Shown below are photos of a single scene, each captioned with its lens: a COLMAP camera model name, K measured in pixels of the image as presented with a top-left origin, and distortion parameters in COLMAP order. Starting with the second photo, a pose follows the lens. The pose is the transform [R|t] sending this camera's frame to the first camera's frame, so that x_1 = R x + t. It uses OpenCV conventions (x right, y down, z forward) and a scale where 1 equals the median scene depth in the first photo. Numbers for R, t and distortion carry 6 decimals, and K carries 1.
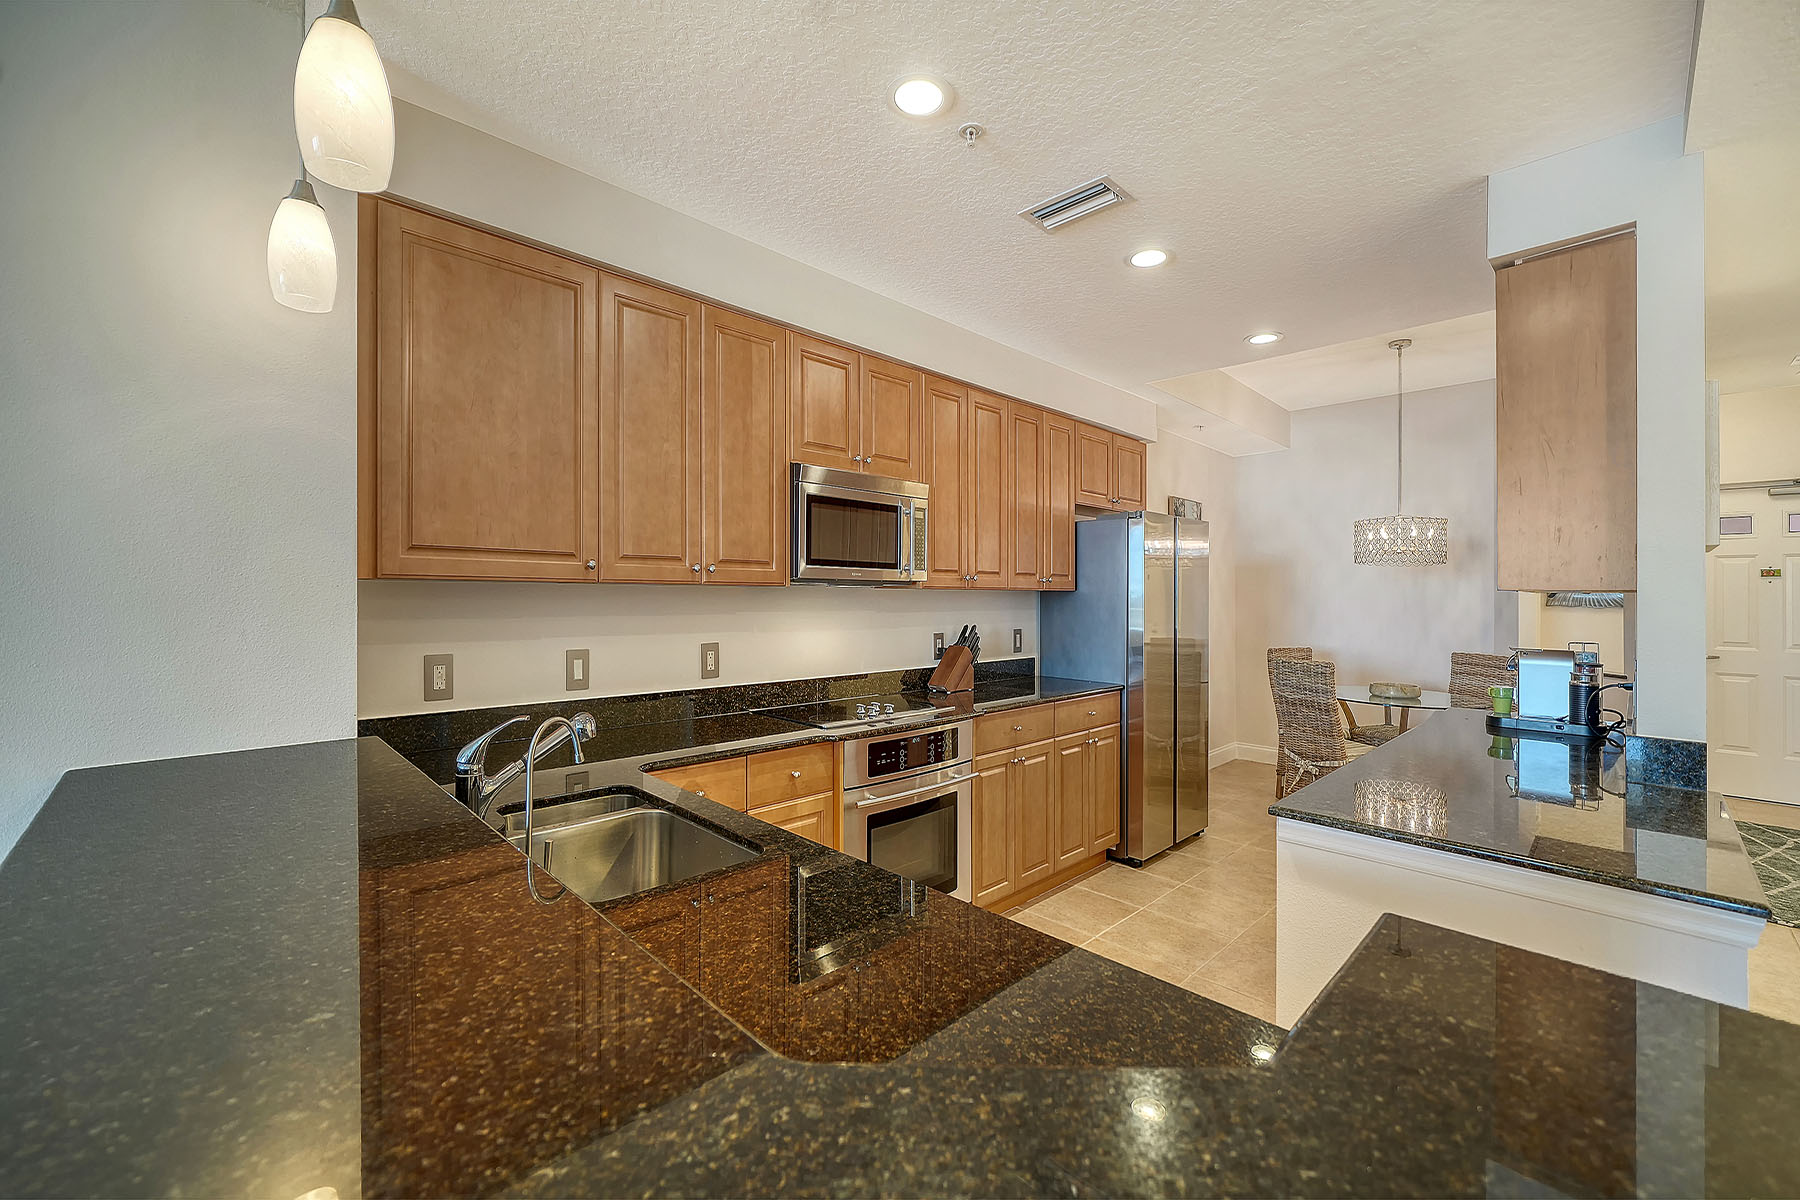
lens RADIAL K [[732.1, 0, 899.4], [0, 732.1, 595.3], [0, 0, 1]] dist [-0.004736, 0.000541]
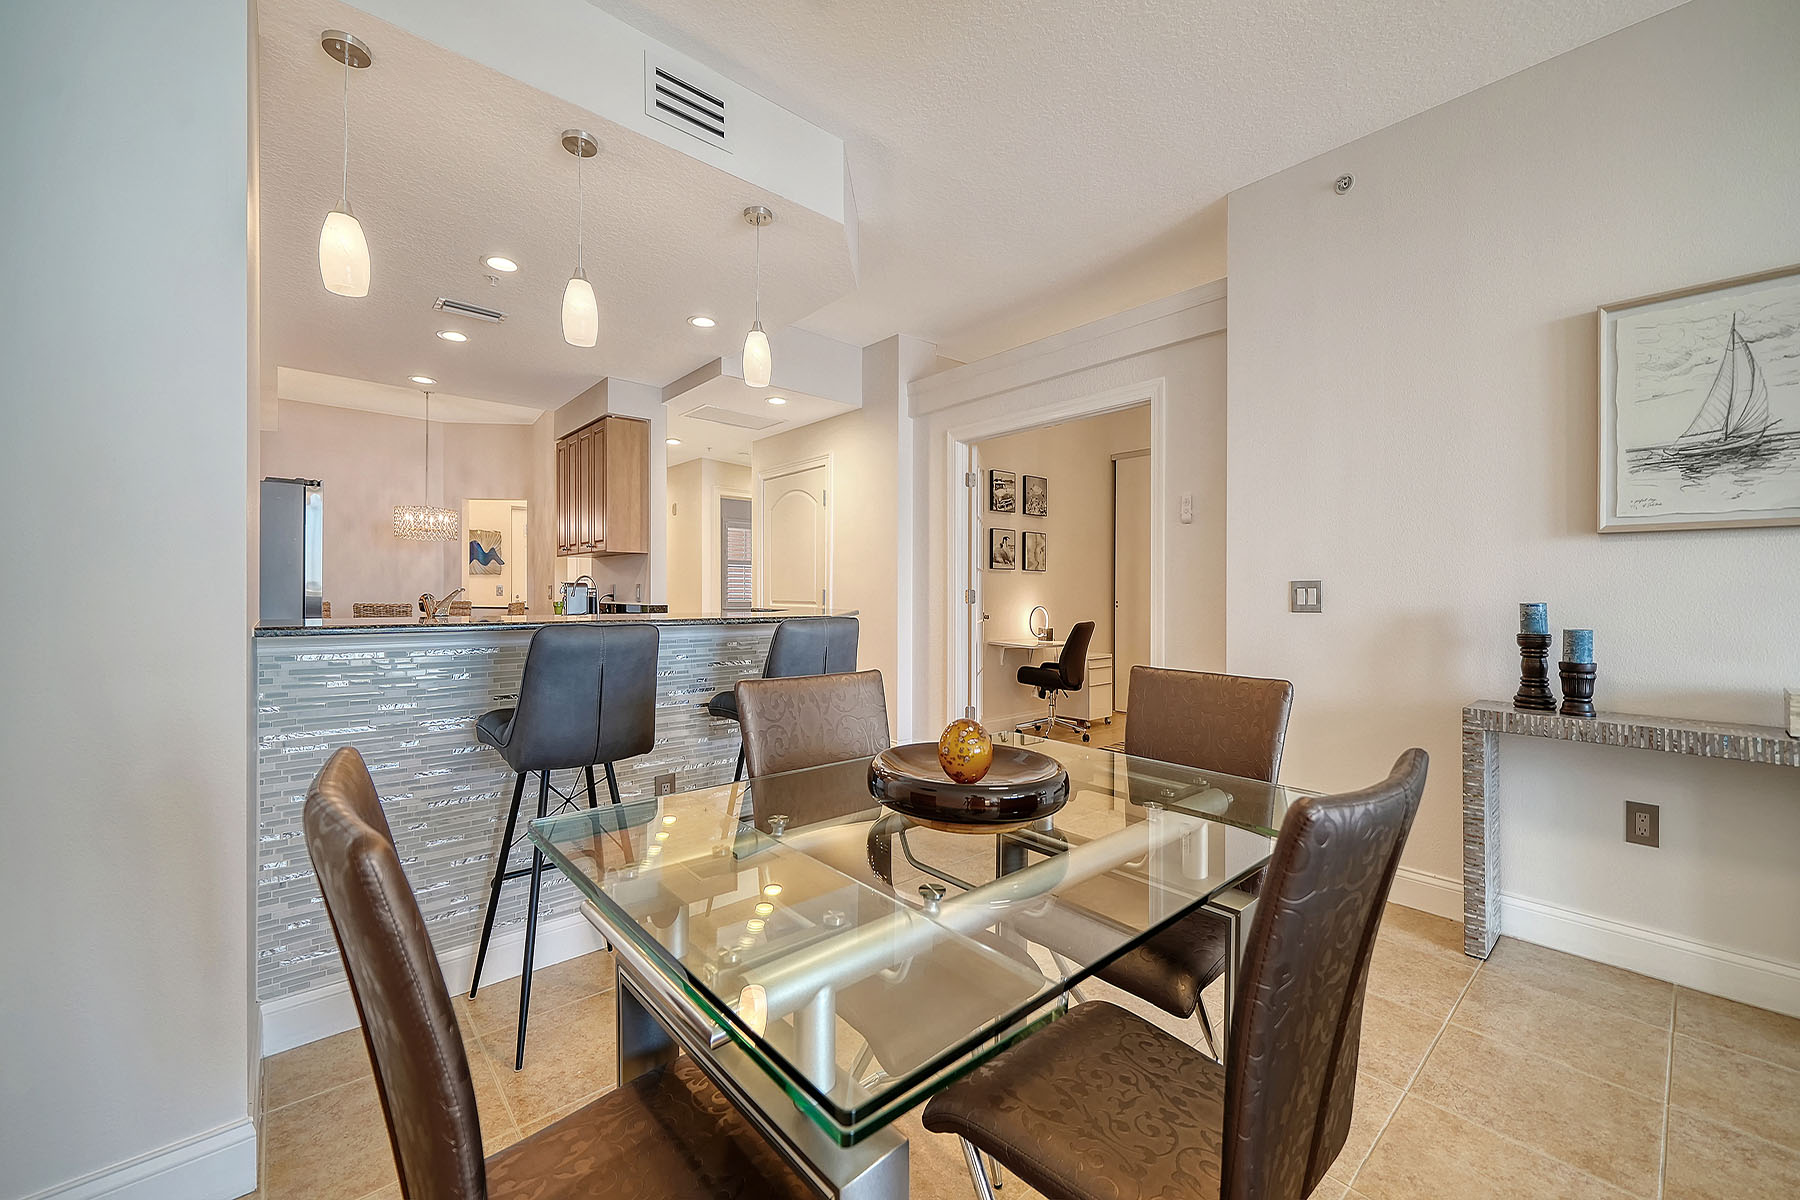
lens RADIAL K [[700.2, 0, 904.5], [0, 700.2, 592.4], [0, 0, 1]] dist [0.010584, -0.000162]
pose [[0.061340, -0.009146, 0.998075, -0.891518], [-0.003922, 0.999948, 0.009404, 0.062280], [-0.998109, -0.004492, 0.061301, -0.062447]]
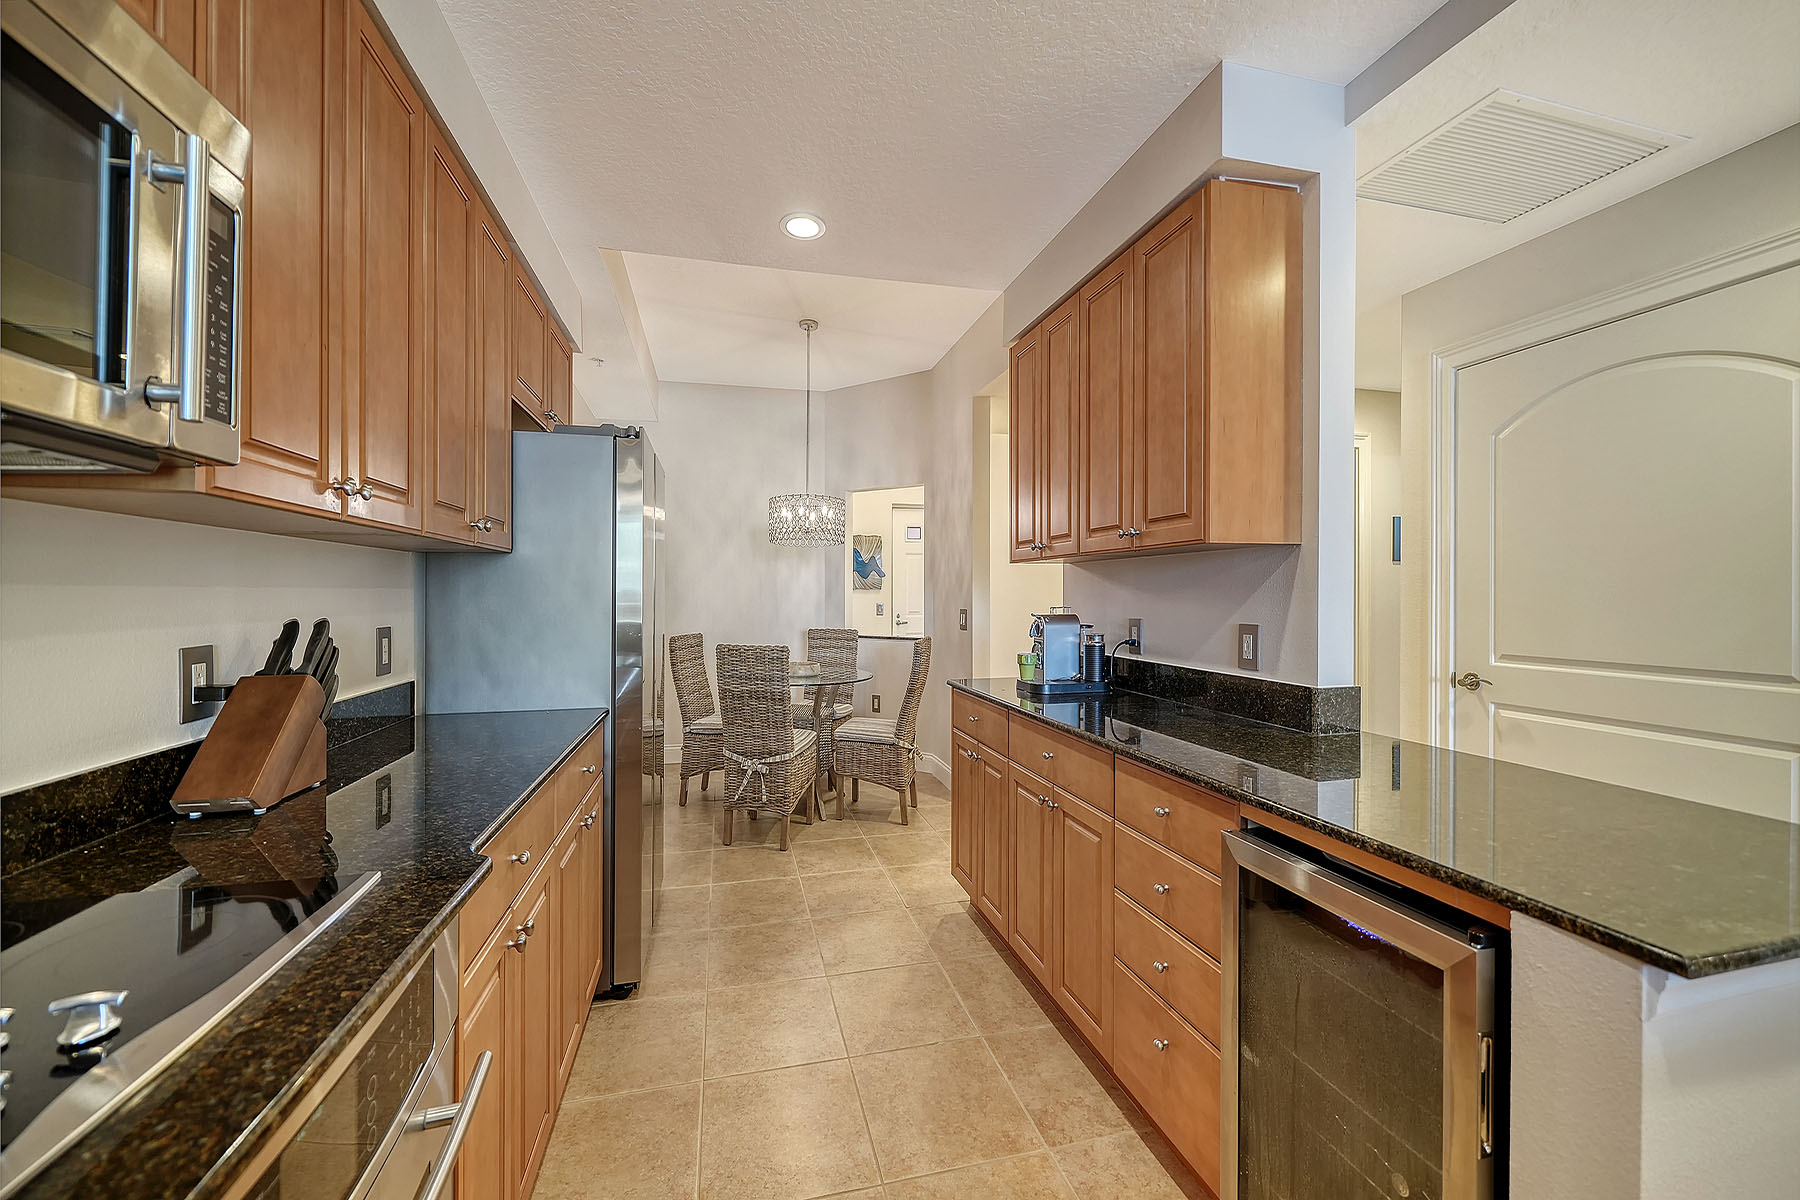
lens RADIAL K [[640.2, 0, 859.5], [0, 640.2, 575.7], [0, 0, 1]] dist [-0.000933, -0.000221]
pose [[0.542626, 0.015351, 0.839834, -0.037124], [0.006272, 0.999731, -0.022326, 0.027995], [-0.839951, 0.017382, 0.542384, 0.601993]]
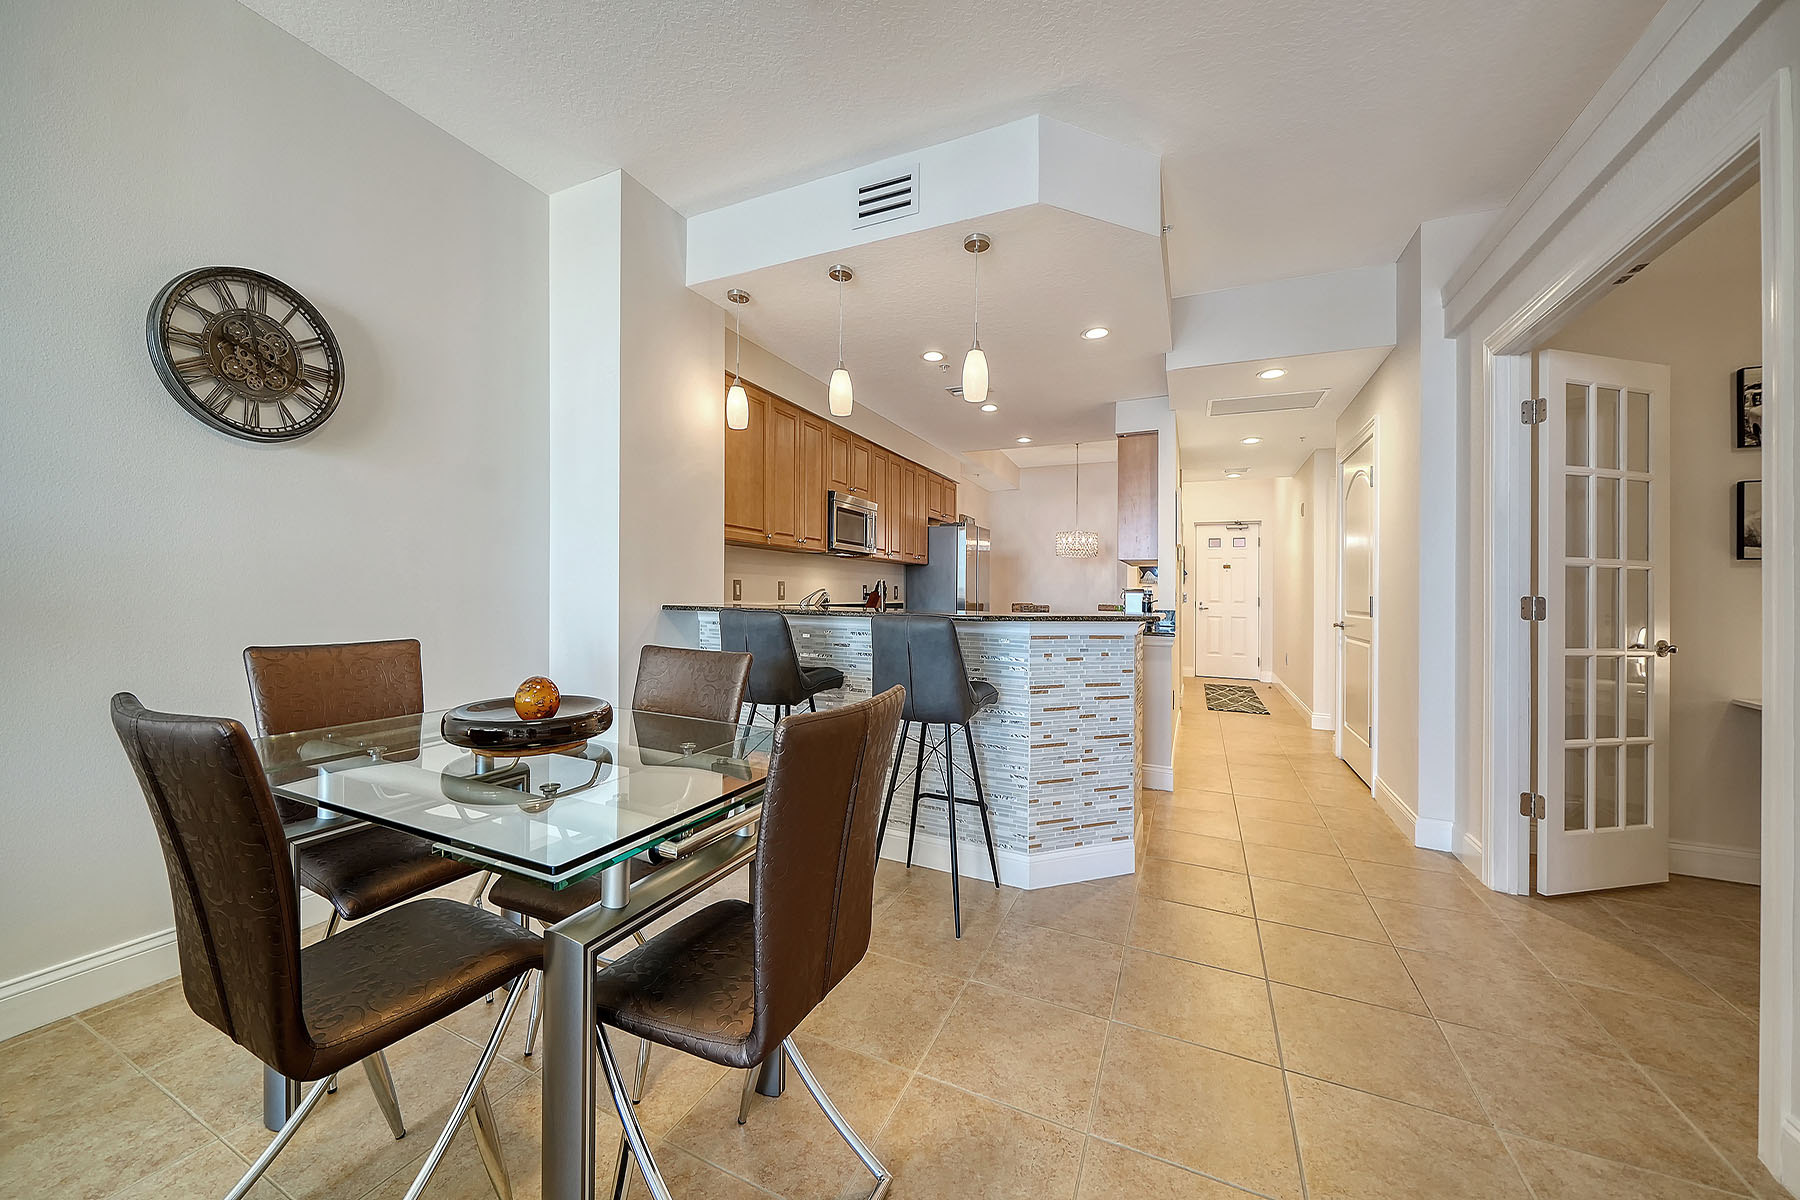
lens RADIAL K [[640.2, 0, 902.7], [0, 640.2, 586.5], [0, 0, 1]] dist [-0.000933, -0.000221]
pose [[0.935624, 0.011719, 0.352805, -0.452118], [-0.009804, 0.999926, -0.007214, 0.071373], [-0.352863, 0.003291, 0.935669, -0.554774]]
